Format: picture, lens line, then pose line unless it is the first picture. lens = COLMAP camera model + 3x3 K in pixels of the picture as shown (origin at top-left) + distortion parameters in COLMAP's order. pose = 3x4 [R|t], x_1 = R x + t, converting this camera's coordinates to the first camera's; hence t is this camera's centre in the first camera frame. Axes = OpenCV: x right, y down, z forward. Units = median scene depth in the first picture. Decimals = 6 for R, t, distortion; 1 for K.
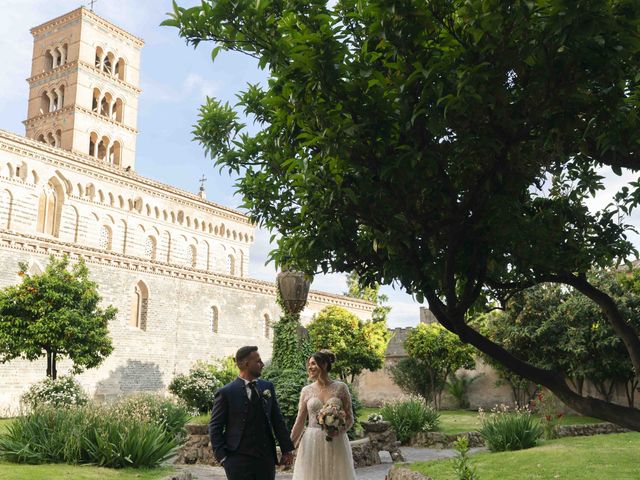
lens RADIAL K [[613.2, 0, 320.2], [0, 613.2, 270.8], [0, 0, 1]] dist [0.005567, 0.011893]
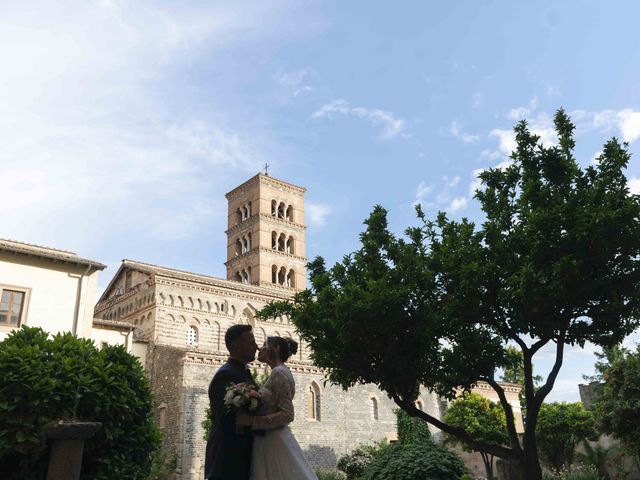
lens RADIAL K [[613.2, 0, 320.2], [0, 613.2, 270.8], [0, 0, 1]] dist [0.005567, 0.011893]
pose [[0.947628, -0.125793, -0.293561, 0.097277], [0.084337, 0.985101, -0.149878, -0.014092], [0.308041, 0.117271, 0.944118, -0.179091]]
